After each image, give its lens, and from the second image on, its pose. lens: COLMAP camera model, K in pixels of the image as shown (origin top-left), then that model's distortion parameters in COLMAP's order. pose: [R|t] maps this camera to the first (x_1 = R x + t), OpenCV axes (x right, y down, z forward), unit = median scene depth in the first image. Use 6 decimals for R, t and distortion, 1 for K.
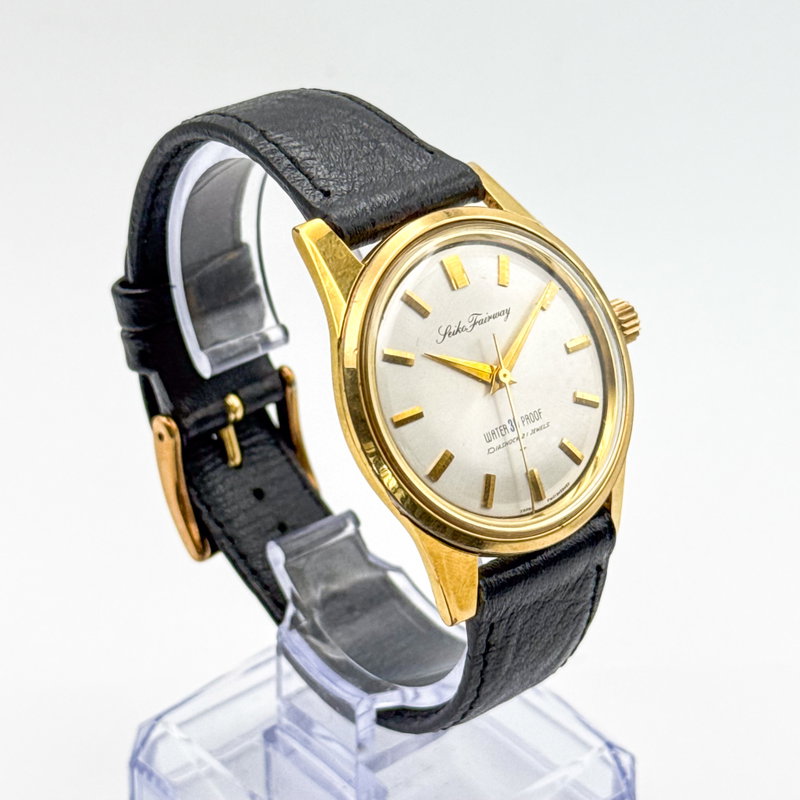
lens RADIAL K [[2115.2, 0, 400.0], [0, 2115.2, 400.0], [0, 0, 1]] dist [0.079760, -0.412676]
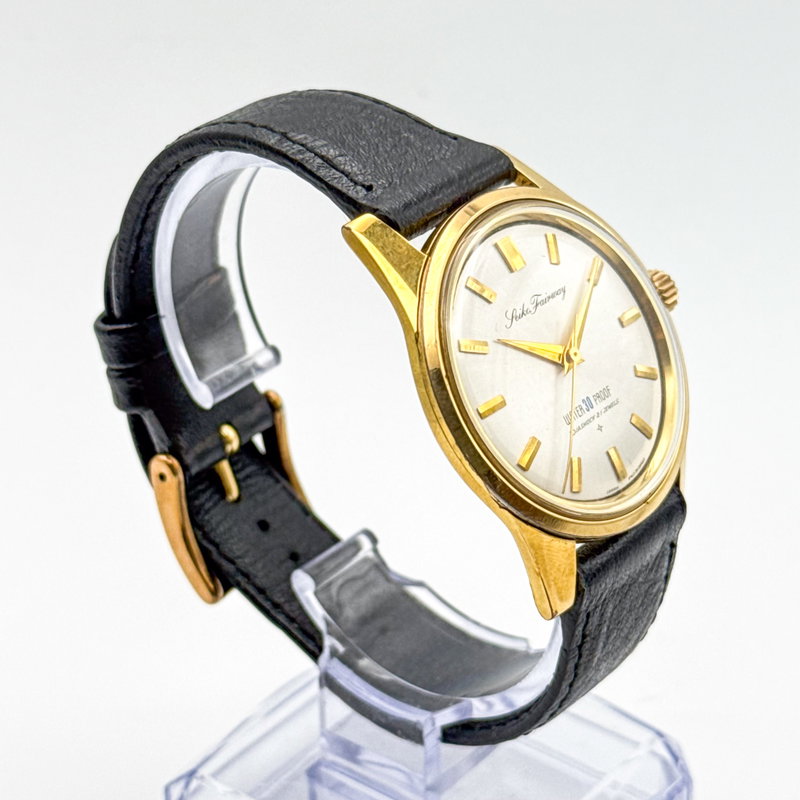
lens RADIAL K [[2115.2, 0, 400.0], [0, 2115.2, 400.0], [0, 0, 1]] dist [0.079760, -0.412676]
pose [[0.981637, -0.117967, 0.149911, -0.167199], [0.122554, 0.992224, -0.021707, 0.019241], [-0.146185, 0.039680, 0.988461, 0.052000]]
